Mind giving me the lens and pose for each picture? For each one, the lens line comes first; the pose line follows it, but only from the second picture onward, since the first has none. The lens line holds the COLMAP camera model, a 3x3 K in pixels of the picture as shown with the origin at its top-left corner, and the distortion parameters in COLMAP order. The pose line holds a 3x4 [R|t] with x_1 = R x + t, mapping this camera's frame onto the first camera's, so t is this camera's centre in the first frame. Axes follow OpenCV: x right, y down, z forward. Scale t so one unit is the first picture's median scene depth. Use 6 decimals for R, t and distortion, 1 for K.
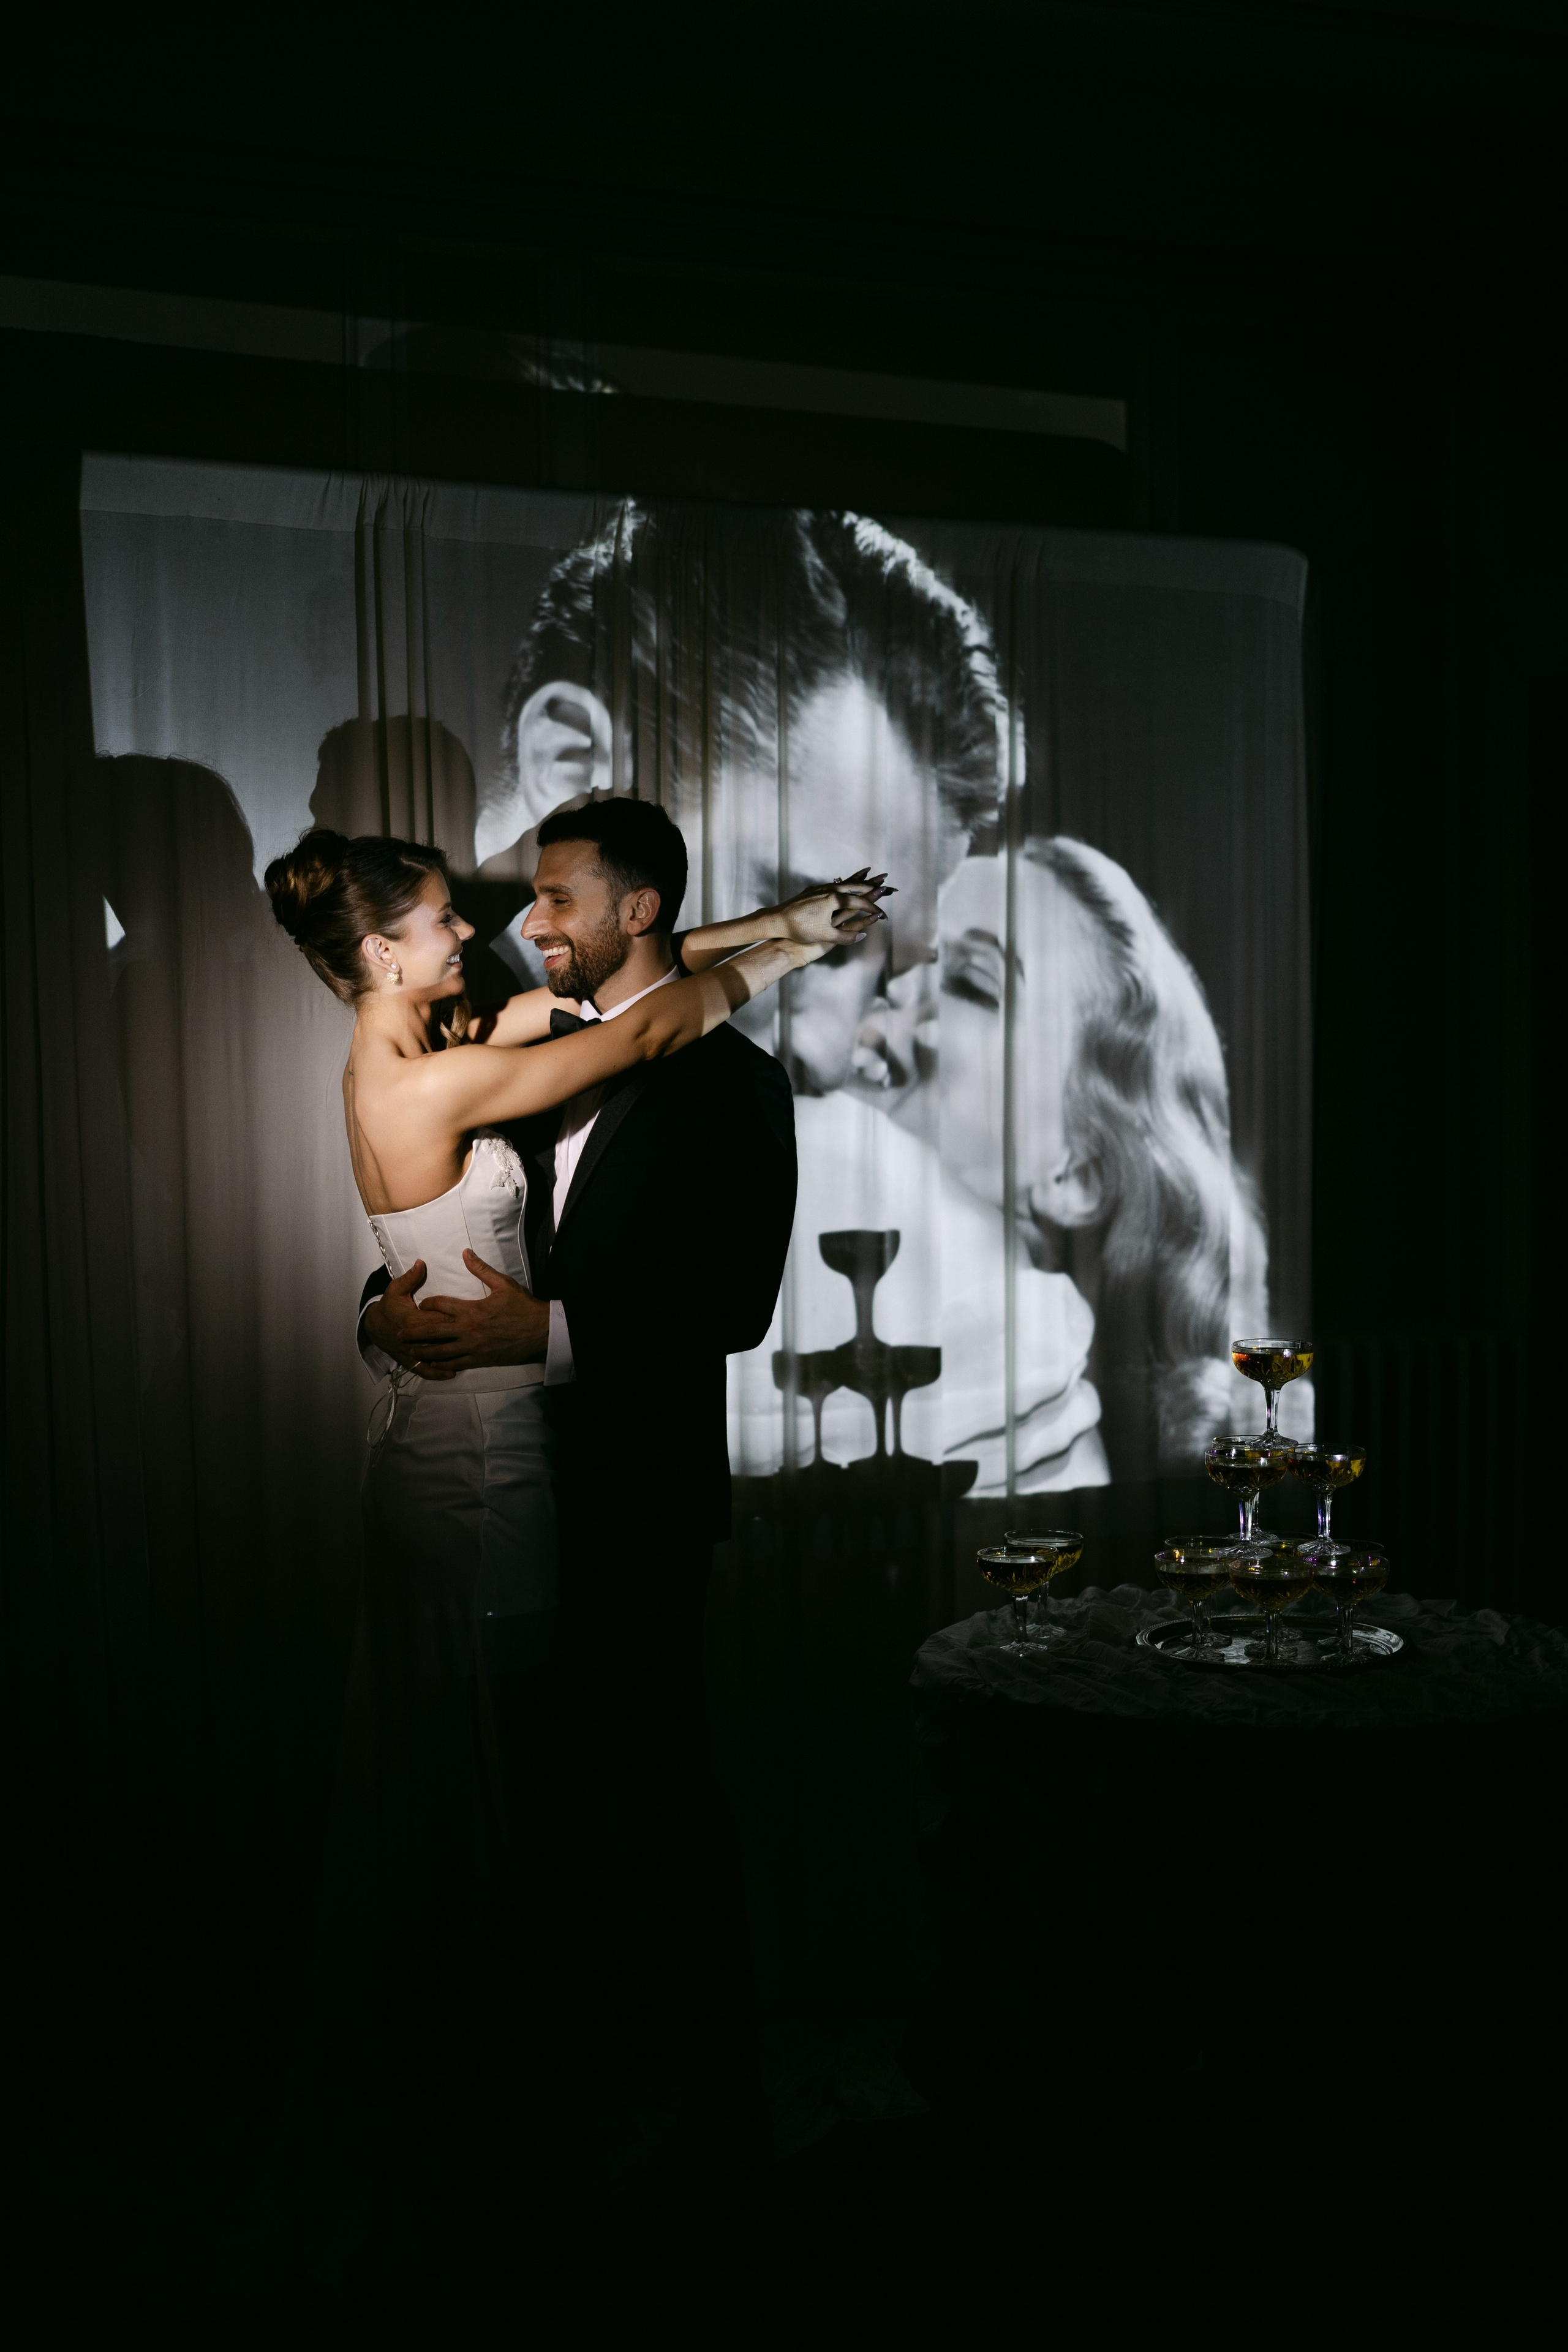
lens RADIAL K [[3346.7, 0, 753.2], [0, 3346.7, 1227.0], [0, 0, 1]] dist [0.015579, 0.000000]
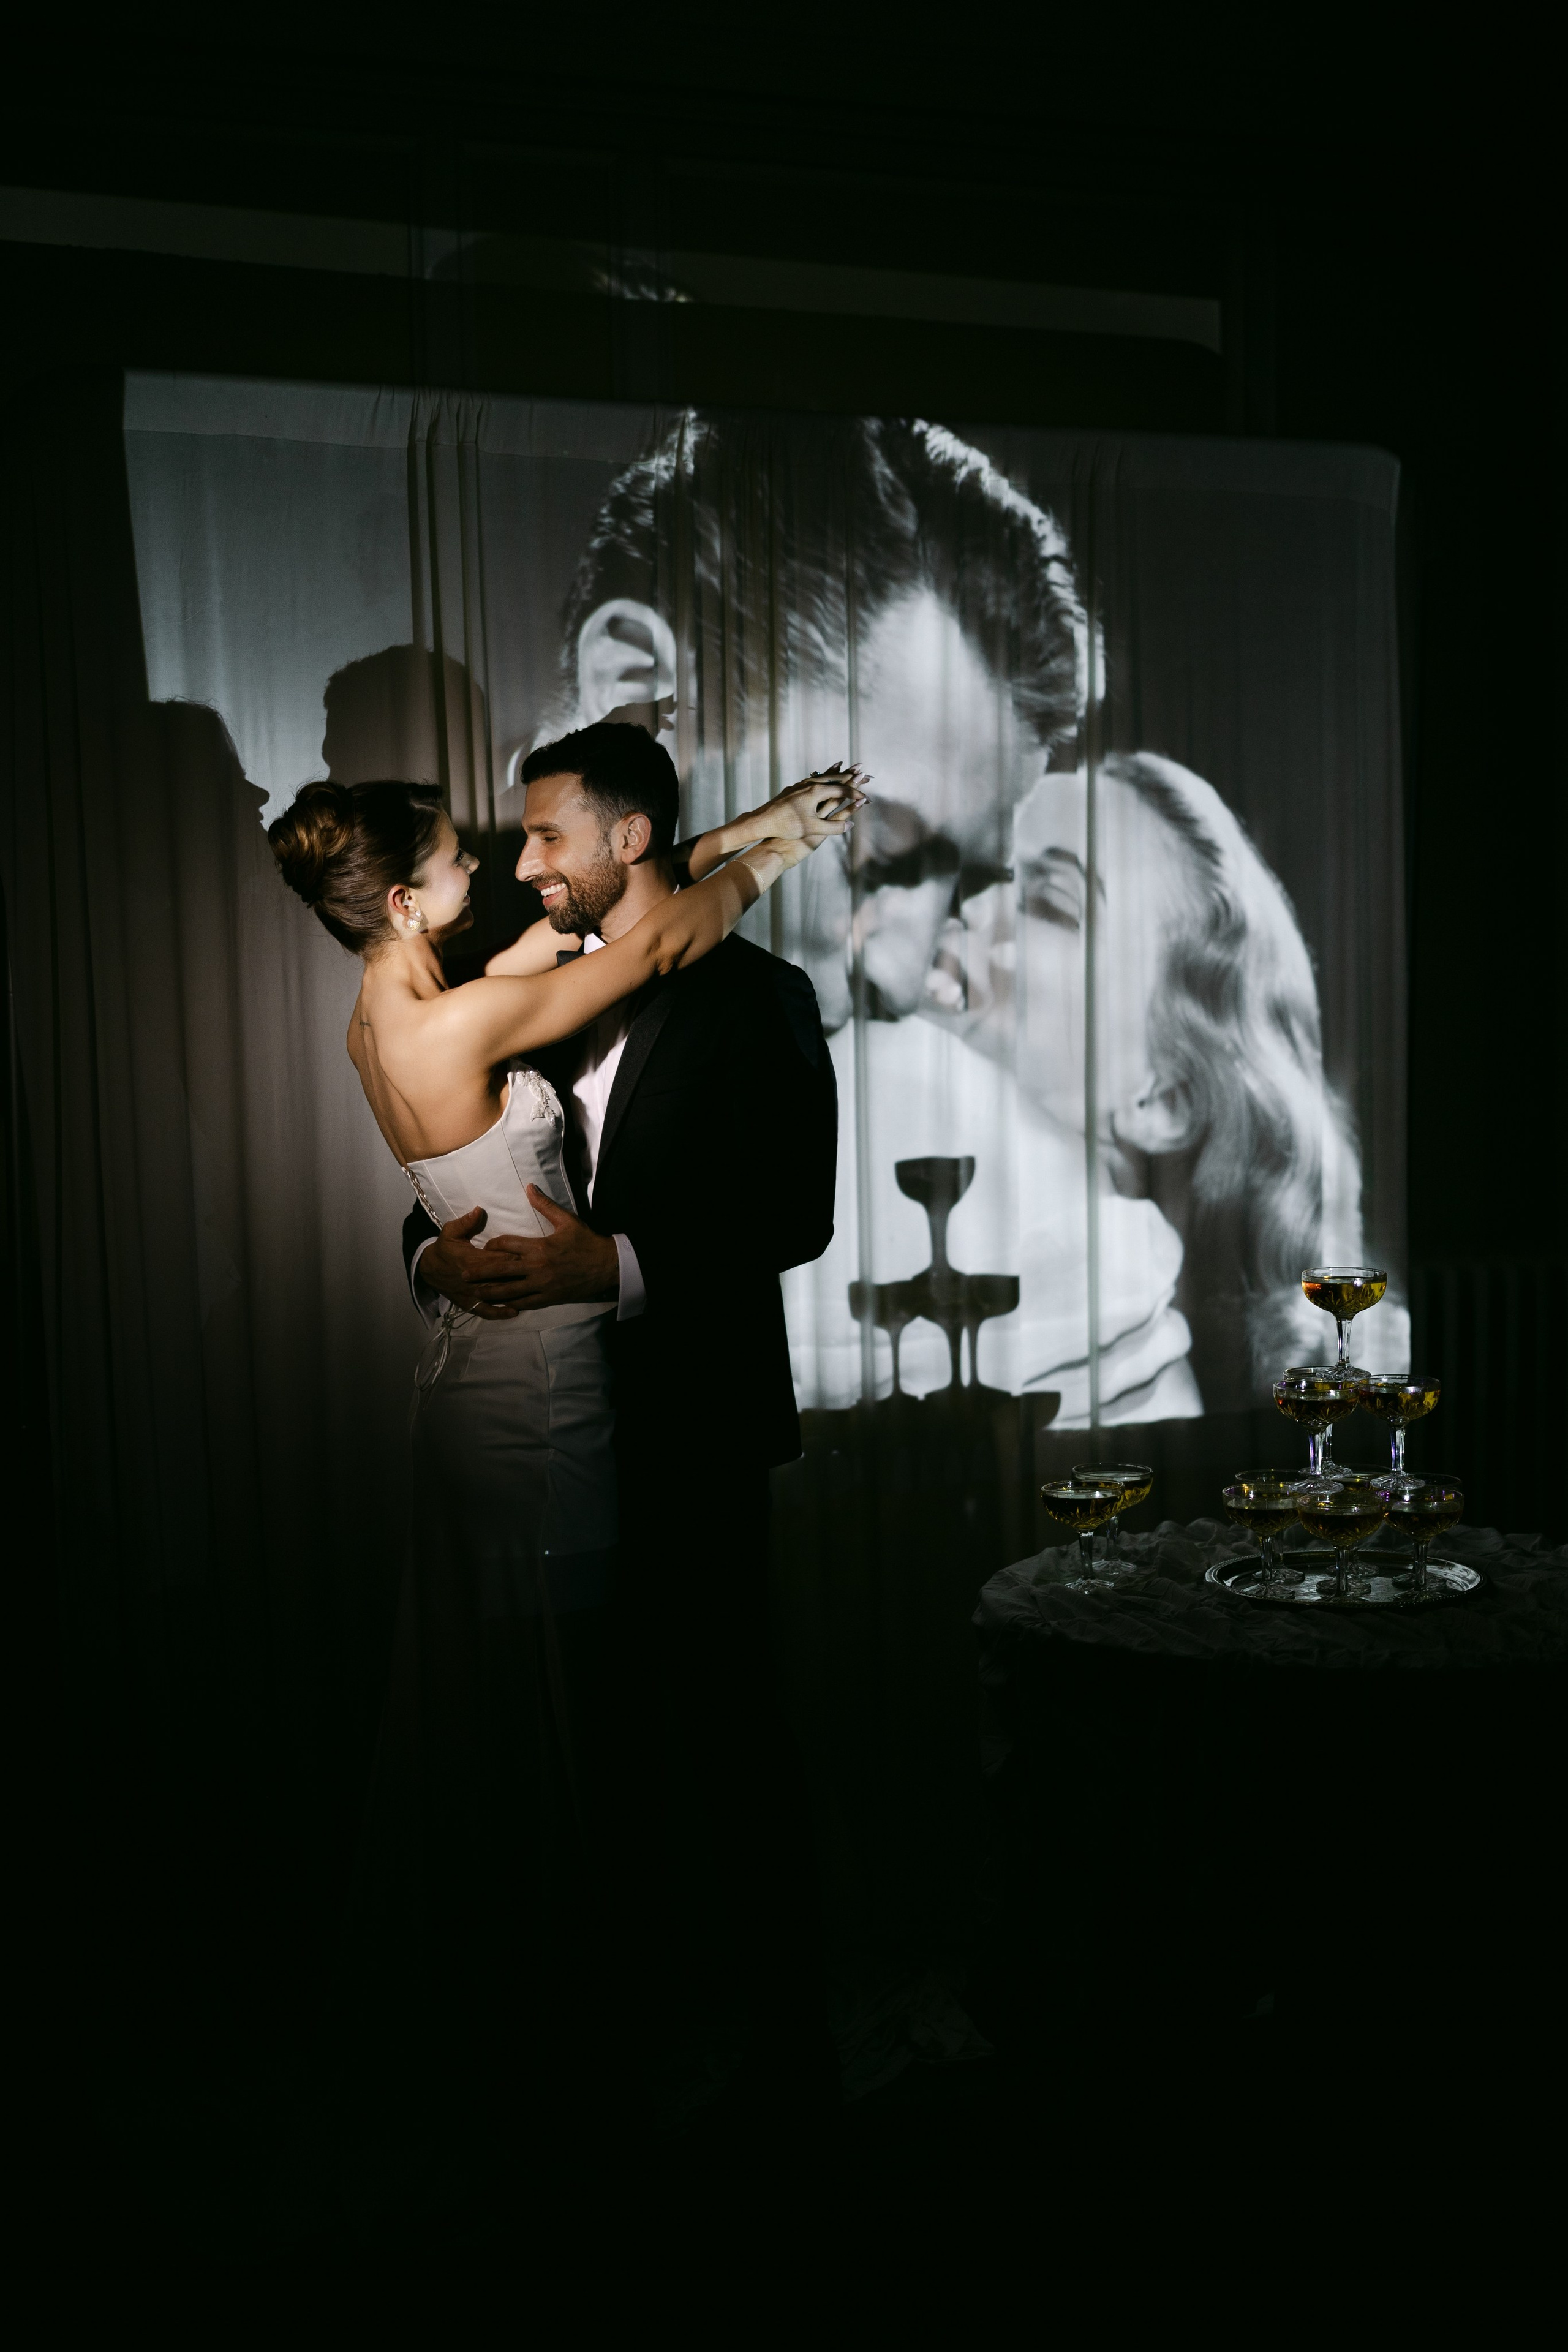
lens RADIAL K [[3346.7, 0, 787.6], [0, 3346.7, 1249.1], [0, 0, 1]] dist [0.015579, 0.000000]
pose [[0.999096, -0.007324, -0.041875, 0.028825], [0.008553, 0.999535, 0.029257, -0.001431], [0.041641, -0.029589, 0.998694, 0.019414]]
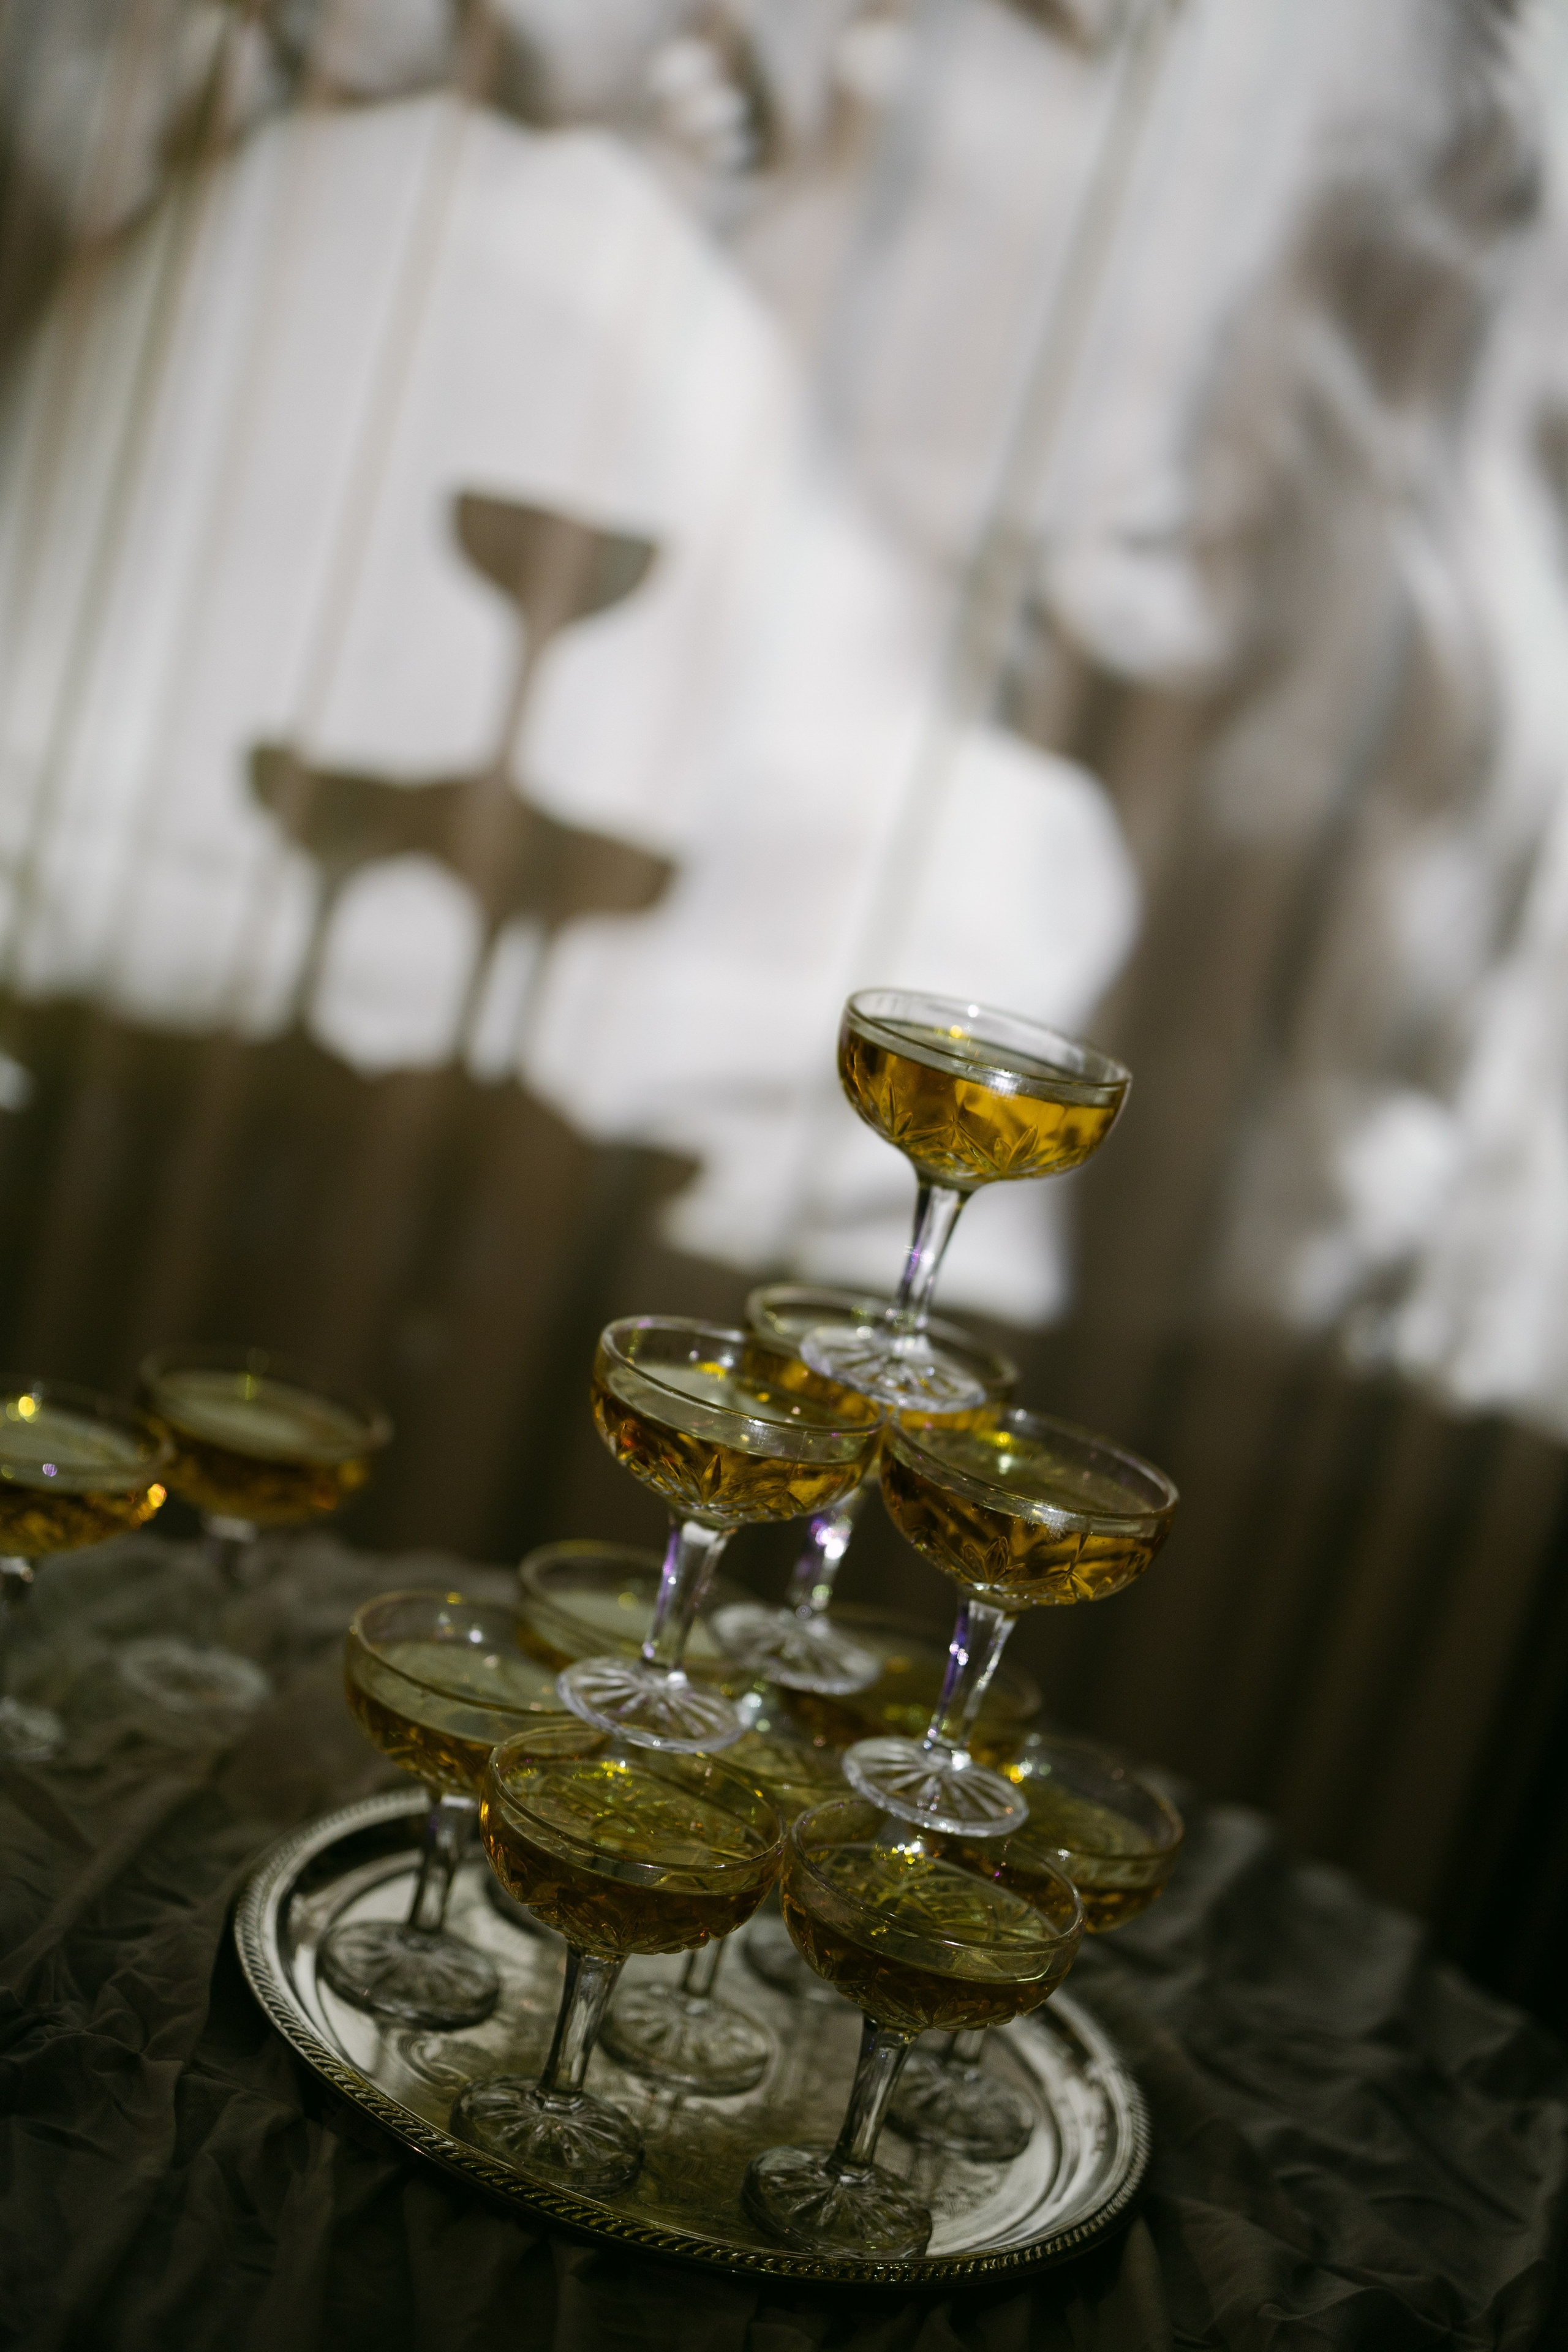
lens RADIAL K [[3432.5, 0, 752.8], [0, 3432.5, 1067.6], [0, 0, 1]] dist [0.053129, 0.000000]
pose [[0.917738, 0.312797, -0.244777, 0.172870], [-0.289463, 0.948717, 0.127074, 0.005796], [0.271972, -0.045767, 0.961216, 0.607441]]
